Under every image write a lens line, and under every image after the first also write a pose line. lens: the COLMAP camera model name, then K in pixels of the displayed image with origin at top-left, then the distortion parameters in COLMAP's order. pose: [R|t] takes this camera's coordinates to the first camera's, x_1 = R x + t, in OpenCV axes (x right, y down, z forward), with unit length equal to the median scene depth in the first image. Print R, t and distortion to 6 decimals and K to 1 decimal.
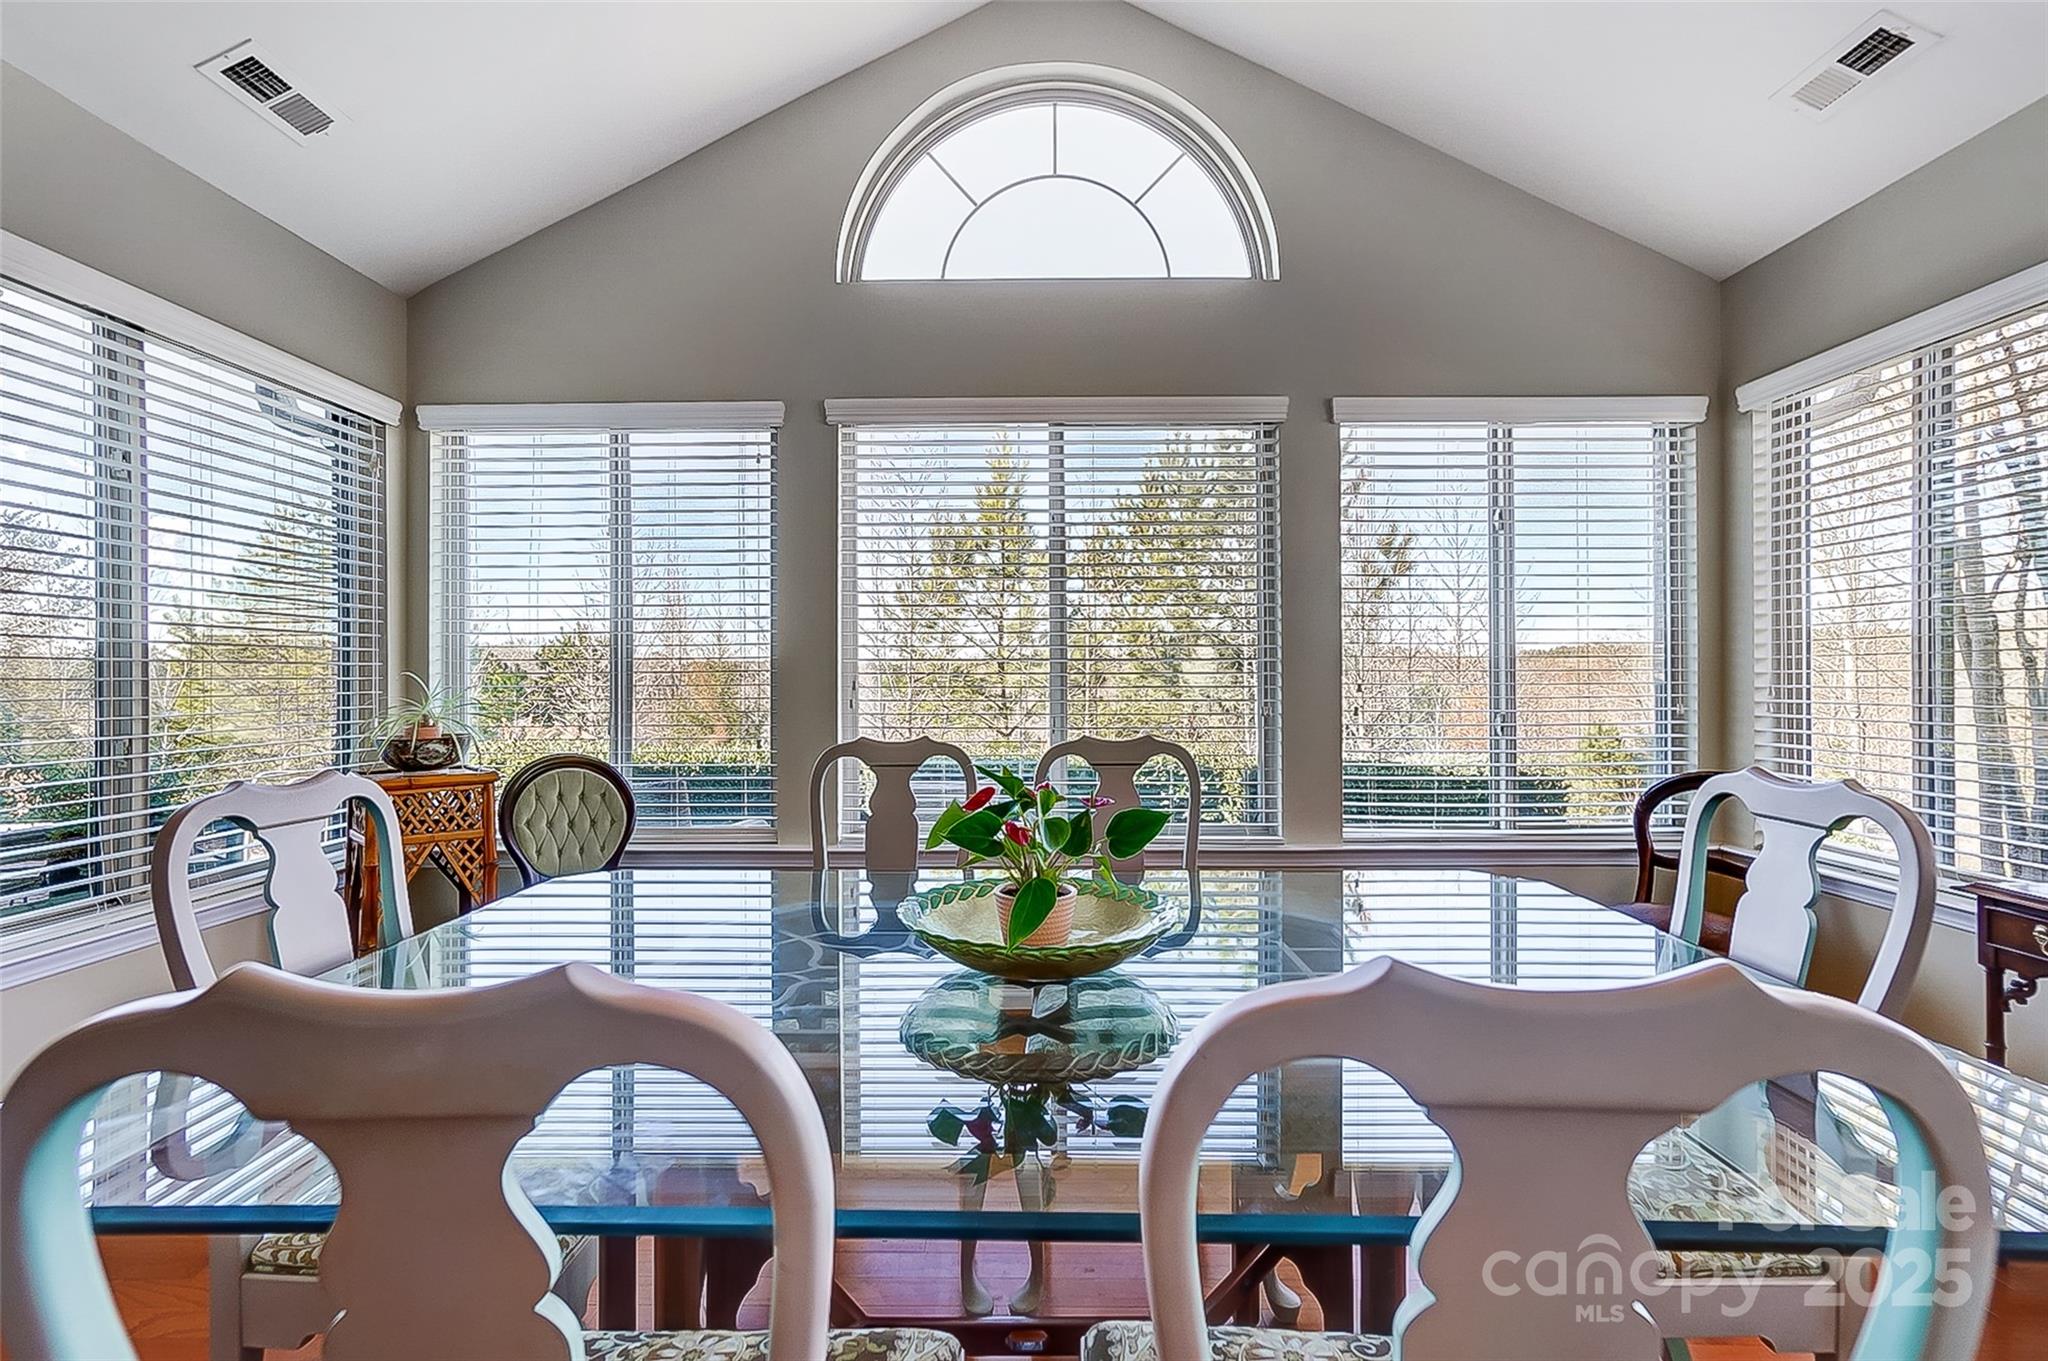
lens RADIAL K [[935.9, 0, 1016.2], [0, 935.9, 664.7], [0, 0, 1]] dist [-0.064211, 0.025000]
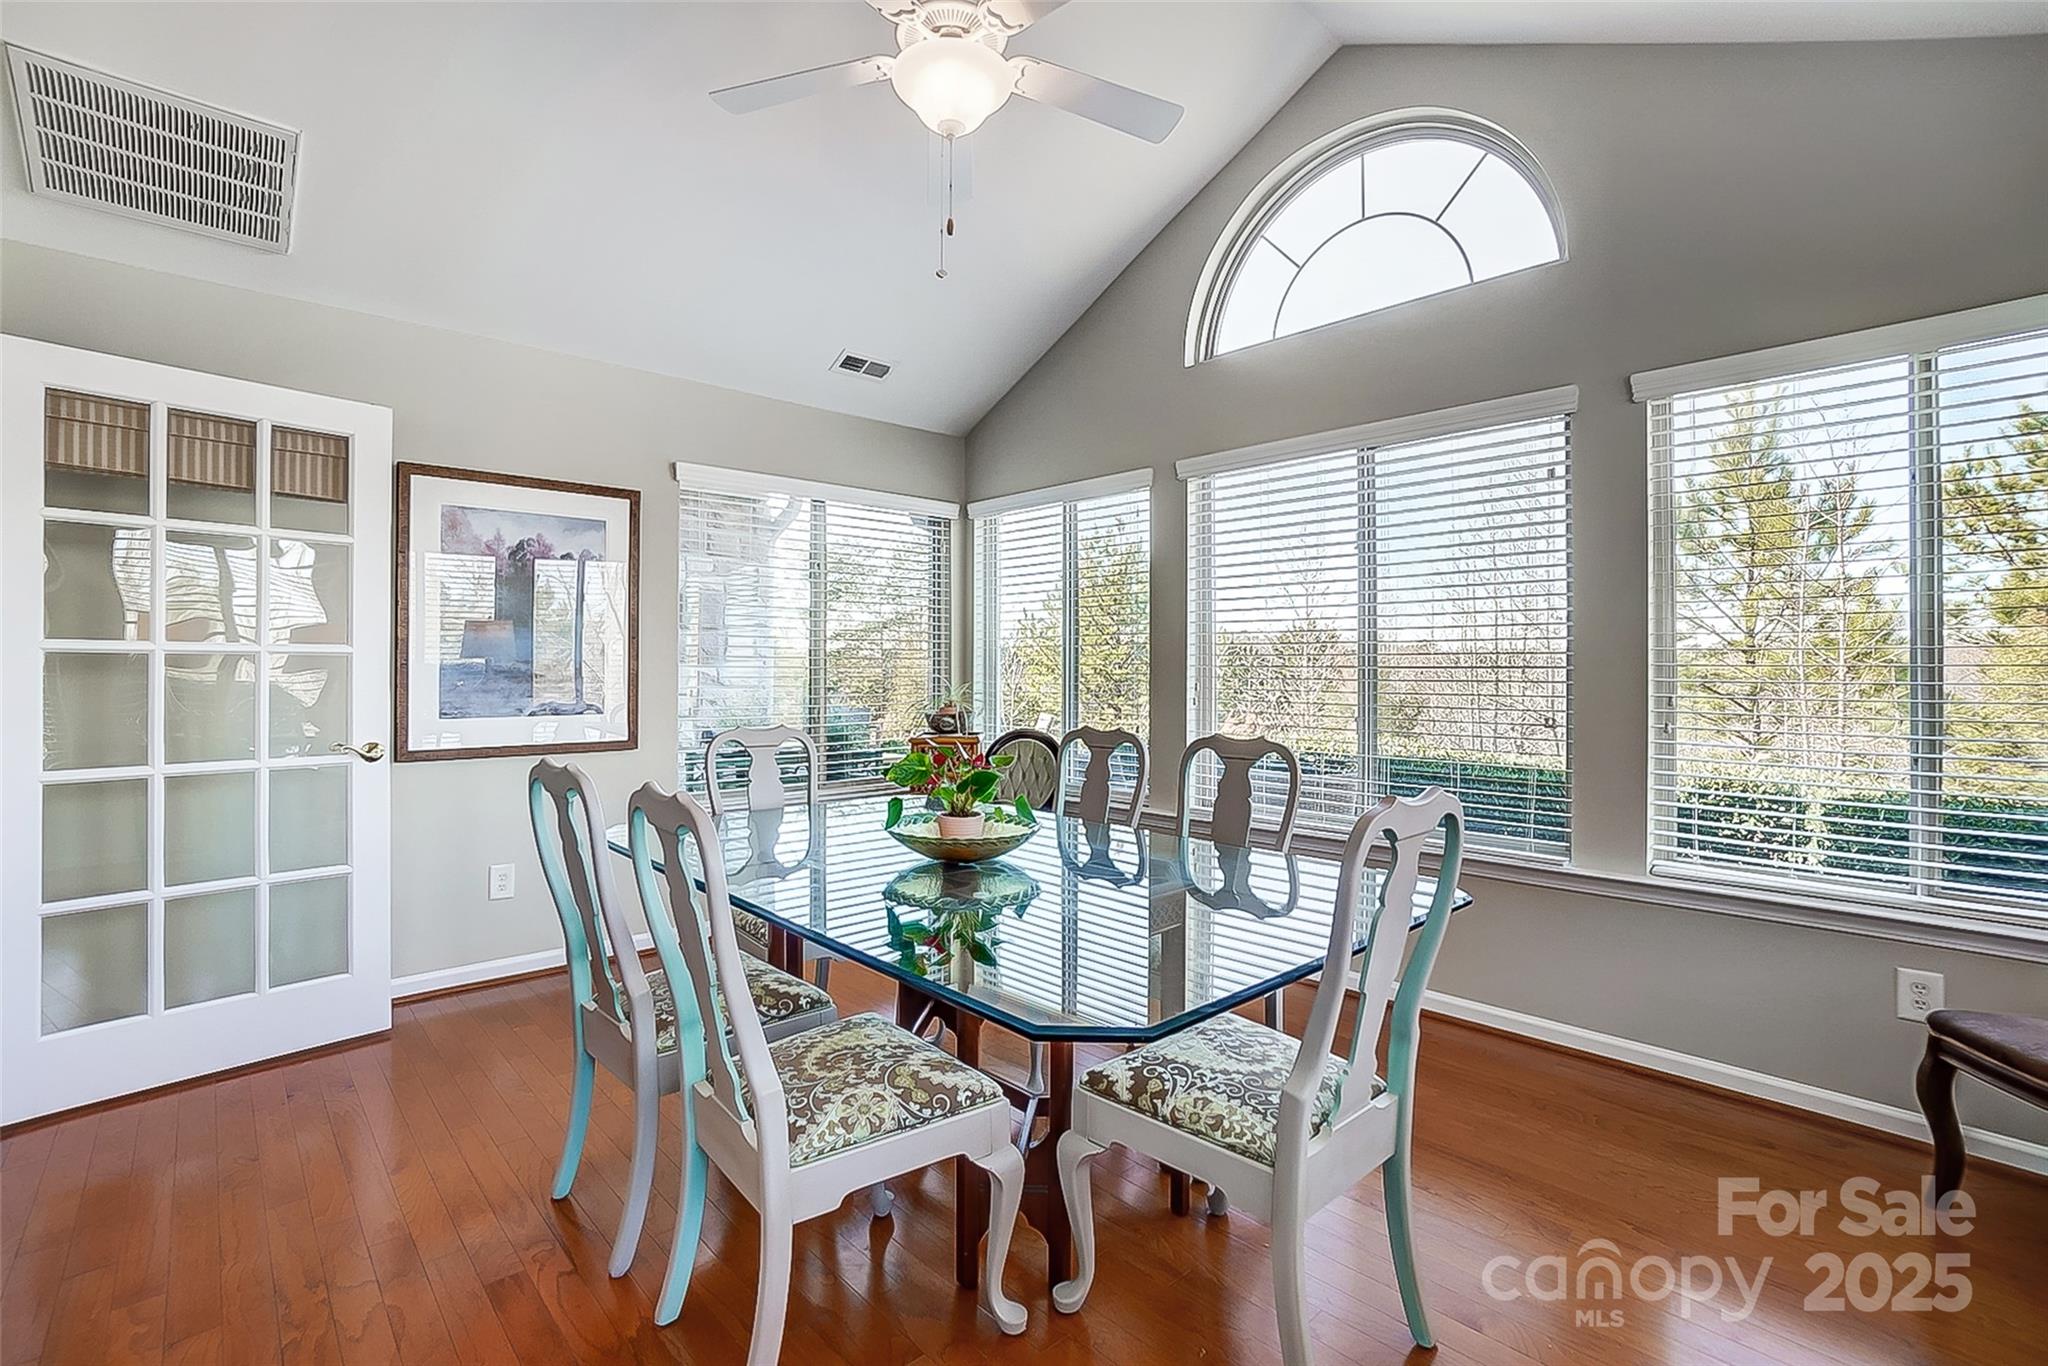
lens RADIAL K [[935.9, 0, 1016.2], [0, 935.9, 667.2], [0, 0, 1]] dist [-0.064211, 0.025000]
pose [[0.688655, -0.001068, -0.725088, 0.542637], [-0.005347, 0.999964, -0.006552, 0.002805], [0.725069, 0.008389, 0.688625, -0.030788]]
